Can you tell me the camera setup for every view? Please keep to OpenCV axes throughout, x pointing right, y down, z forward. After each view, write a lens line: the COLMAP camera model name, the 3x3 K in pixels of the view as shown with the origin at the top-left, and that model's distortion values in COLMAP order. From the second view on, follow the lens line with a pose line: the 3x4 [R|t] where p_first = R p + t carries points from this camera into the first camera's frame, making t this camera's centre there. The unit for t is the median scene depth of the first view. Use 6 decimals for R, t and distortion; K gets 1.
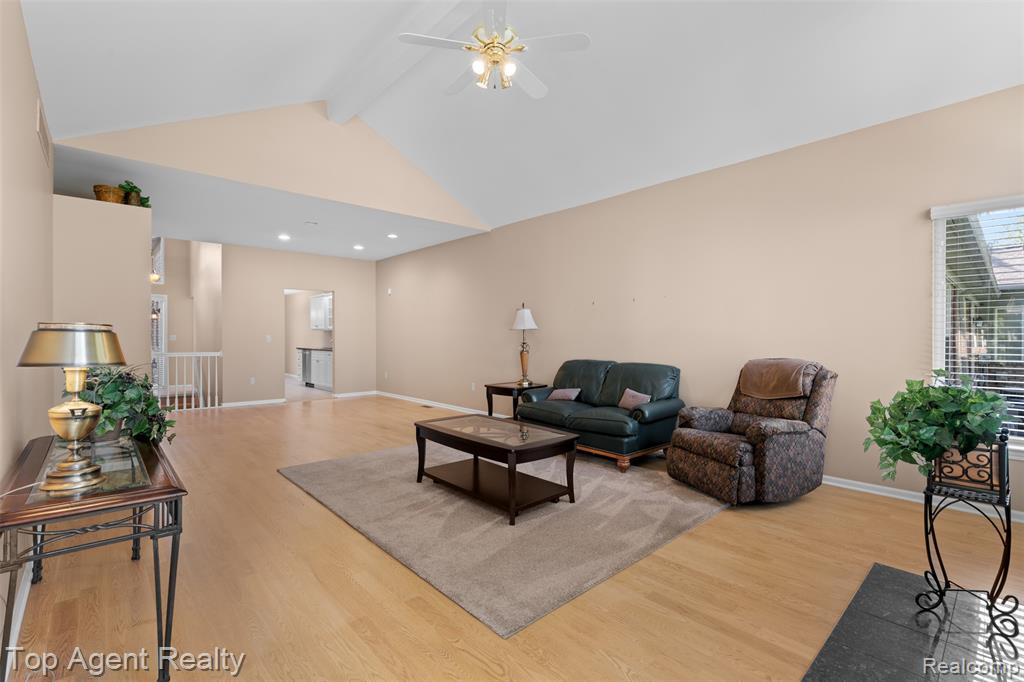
lens RADIAL K [[465.7, 0, 523.4], [0, 465.7, 334.2], [0, 0, 1]] dist [-0.000557, 0.000377]
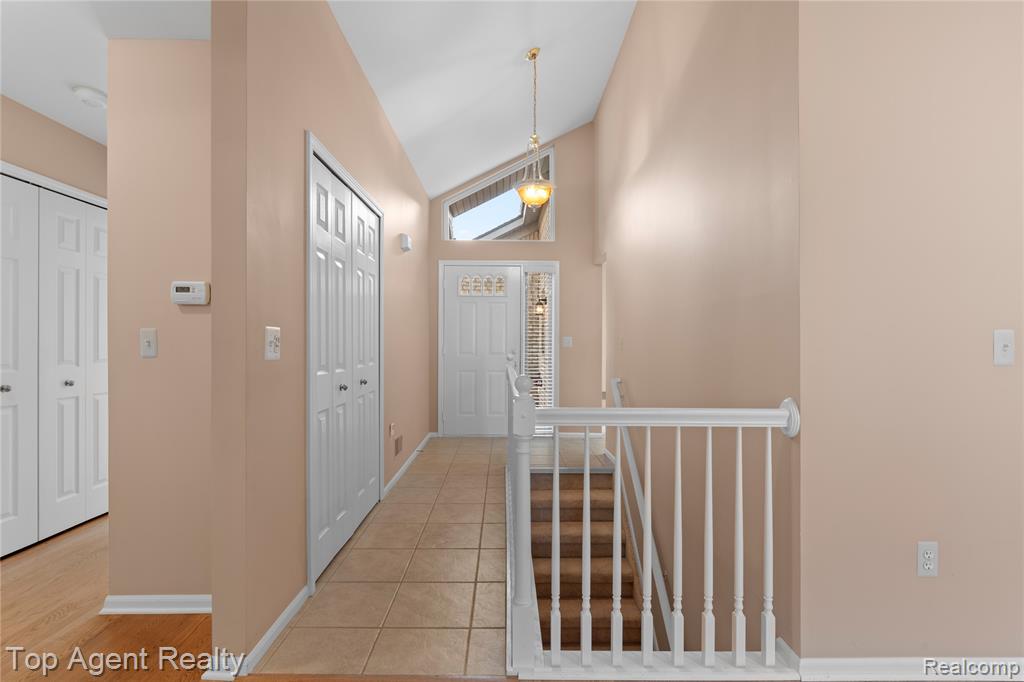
lens RADIAL K [[473.5, 0, 512.0], [0, 473.5, 341.0], [0, 0, 1]] dist [-0.001229, -0.000137]
pose [[0.746646, -0.000687, -0.665221, -0.380134], [0.004071, 0.999985, 0.003537, 0.003532], [0.665209, -0.005349, 0.746638, 0.477924]]
